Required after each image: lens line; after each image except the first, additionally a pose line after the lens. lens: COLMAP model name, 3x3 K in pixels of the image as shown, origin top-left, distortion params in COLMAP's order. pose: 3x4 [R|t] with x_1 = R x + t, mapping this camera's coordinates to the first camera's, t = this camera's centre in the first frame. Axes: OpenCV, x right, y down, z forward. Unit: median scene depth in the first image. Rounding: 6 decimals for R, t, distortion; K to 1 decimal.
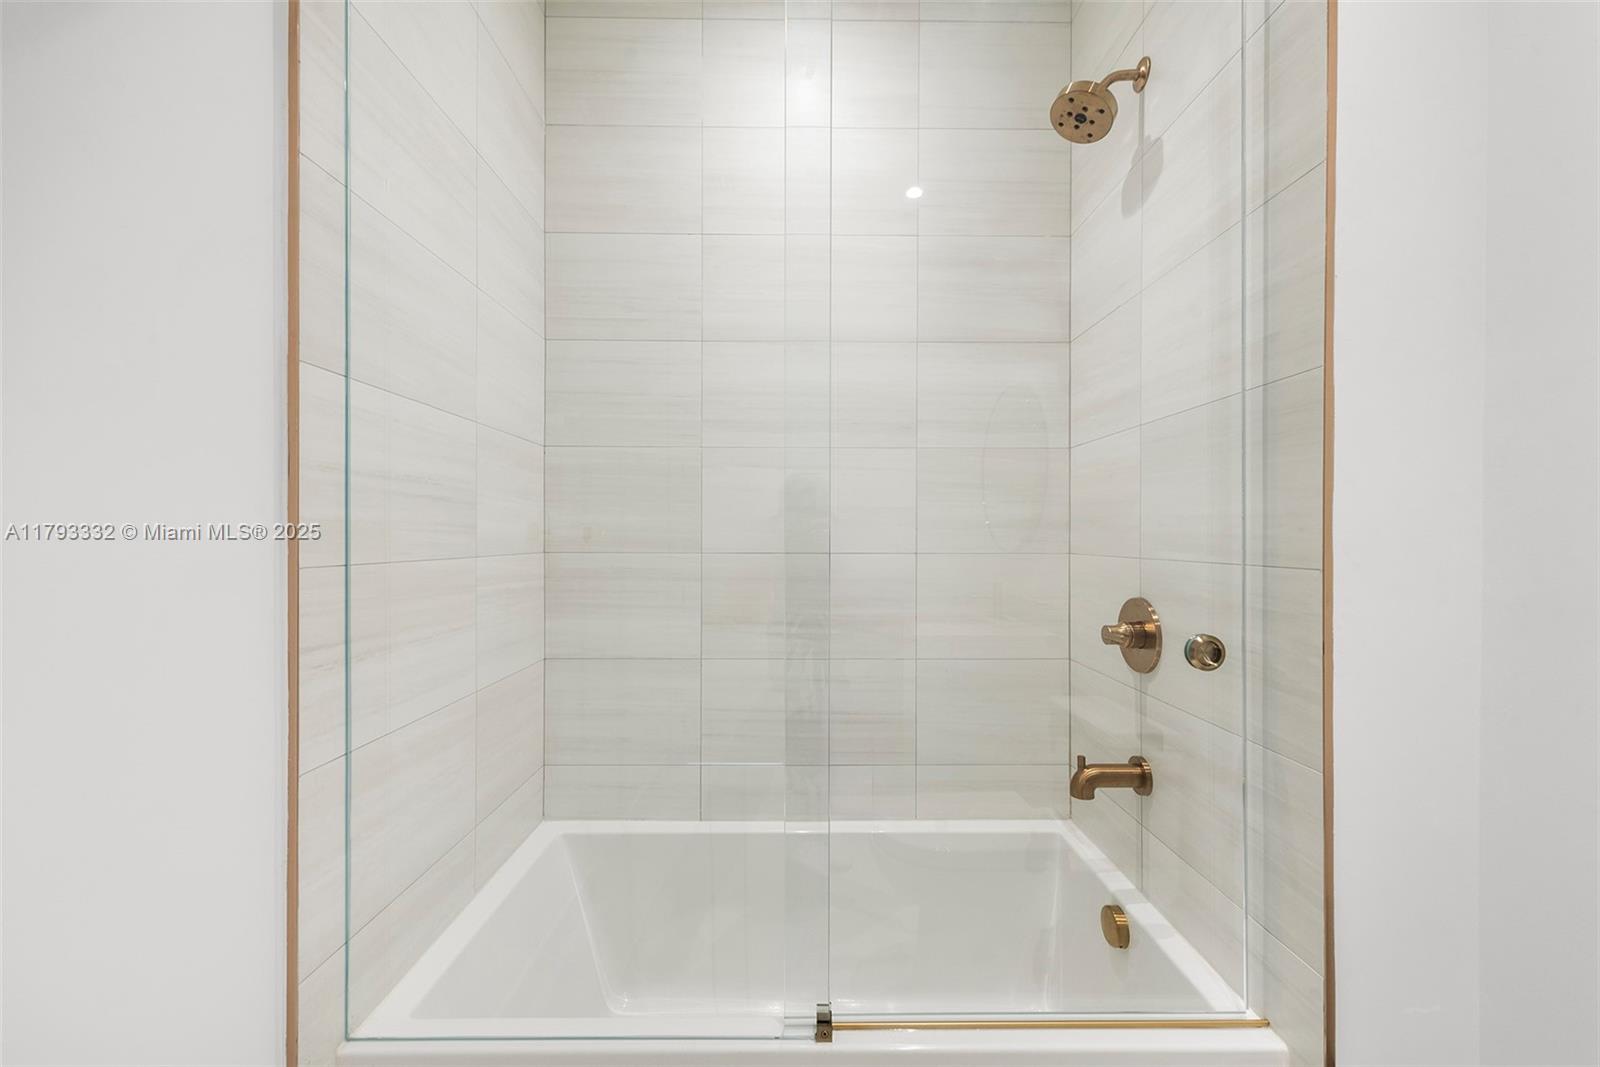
lens RADIAL K [[631.2, 0, 801.1], [0, 631.2, 536.5], [0, 0, 1]] dist [0.013928, -0.000945]
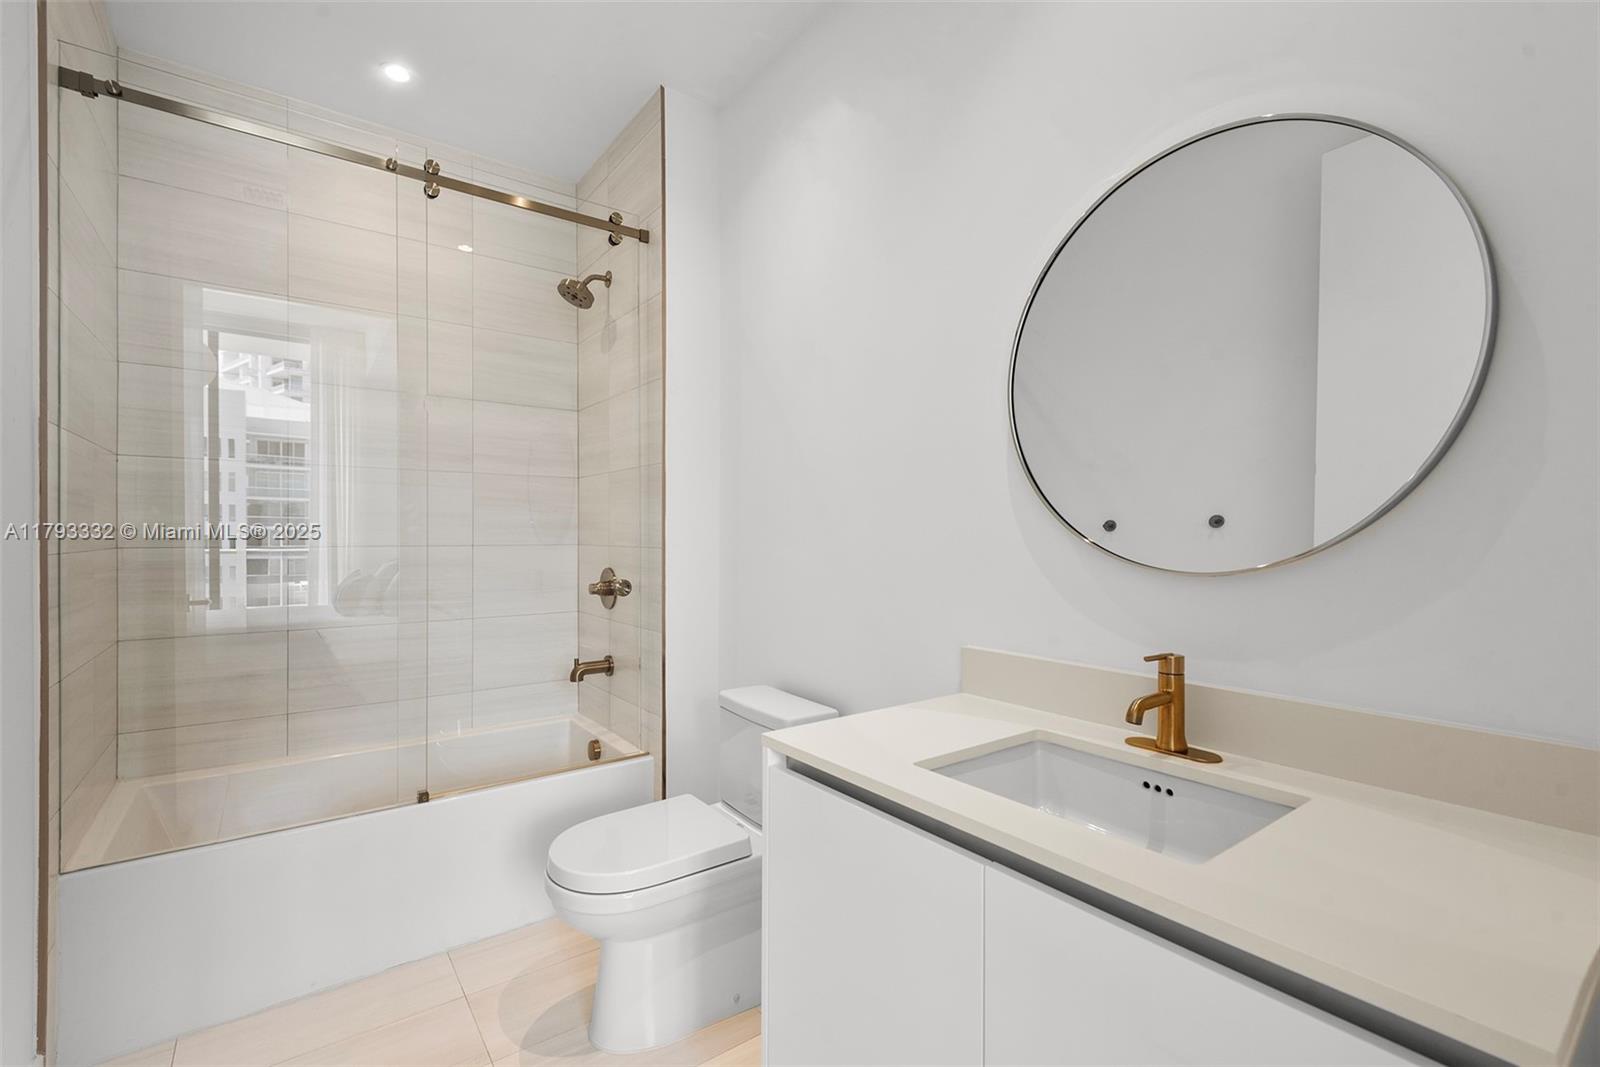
lens RADIAL K [[700.7, 0, 800.2], [0, 700.7, 538.9], [0, 0, 1]] dist [0.012031, -0.001356]
pose [[0.805163, -0.004199, 0.593039, -0.212165], [-0.001465, 0.999958, 0.009070, -0.004326], [-0.593052, -0.008171, 0.805122, -0.932631]]
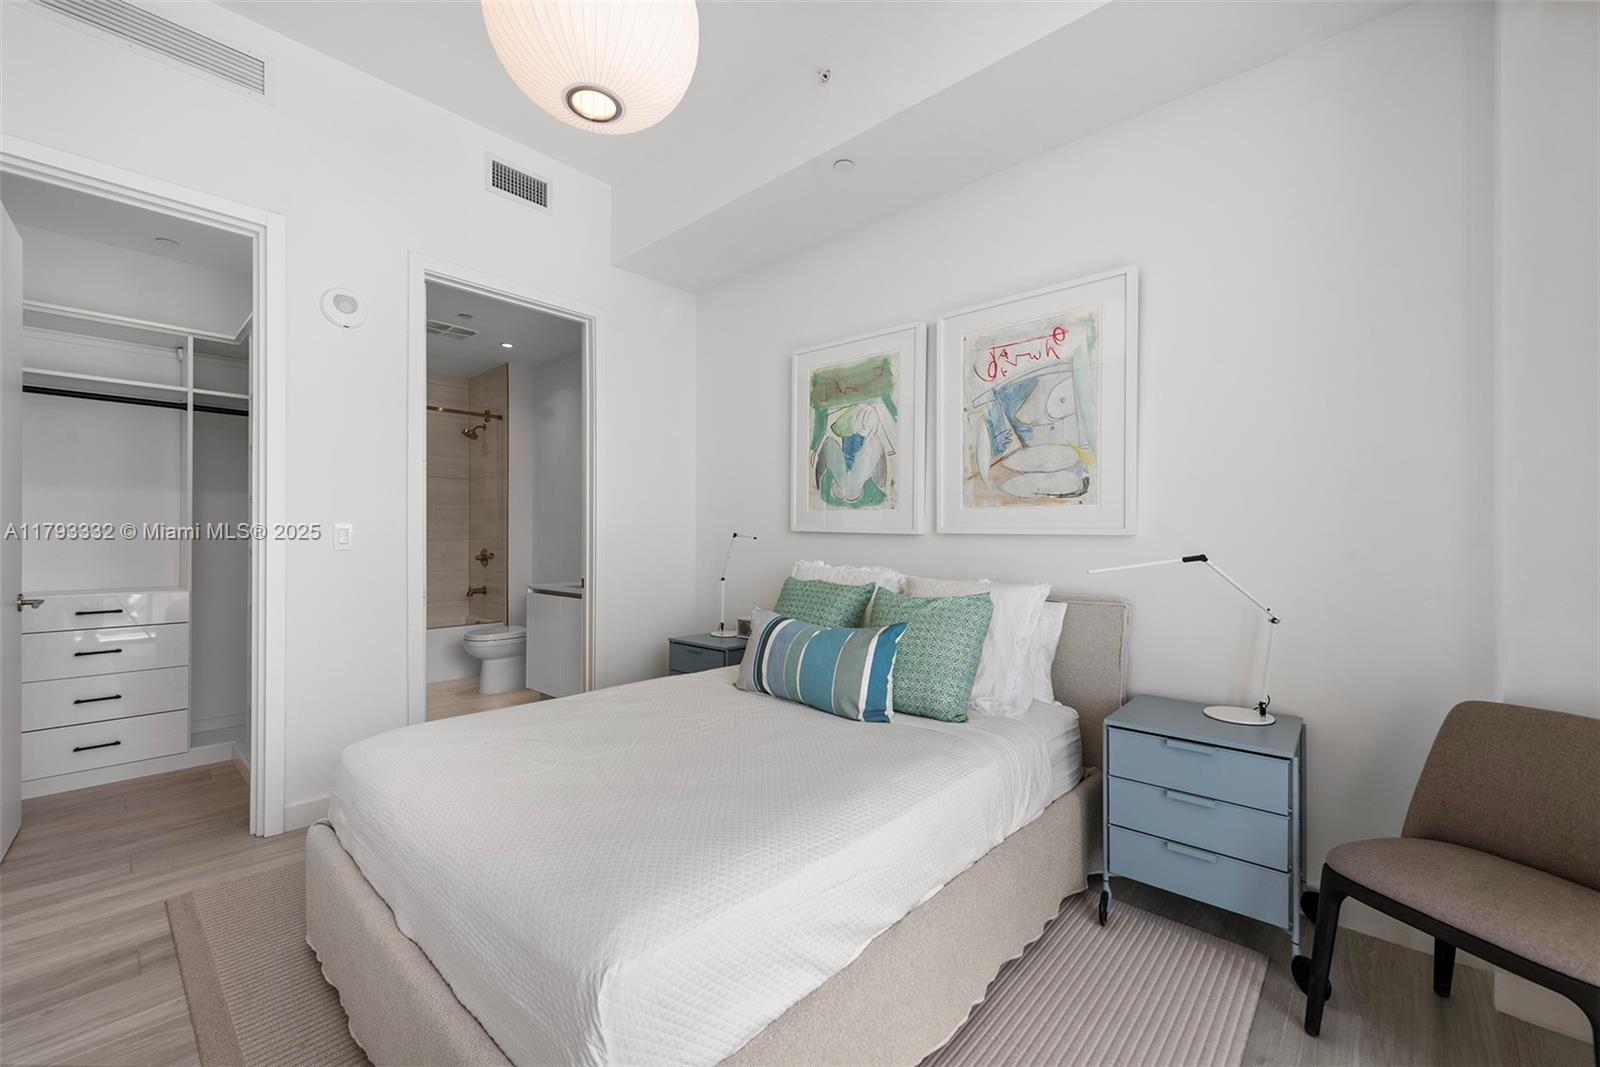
lens RADIAL K [[631.2, 0, 802.7], [0, 631.2, 537.8], [0, 0, 1]] dist [0.013928, -0.000945]
pose [[0.672292, 0.001475, 0.740284, -1.172104], [-0.002392, 0.999997, 0.000180, 0.016810], [-0.740282, -0.001892, 0.672294, -3.425867]]
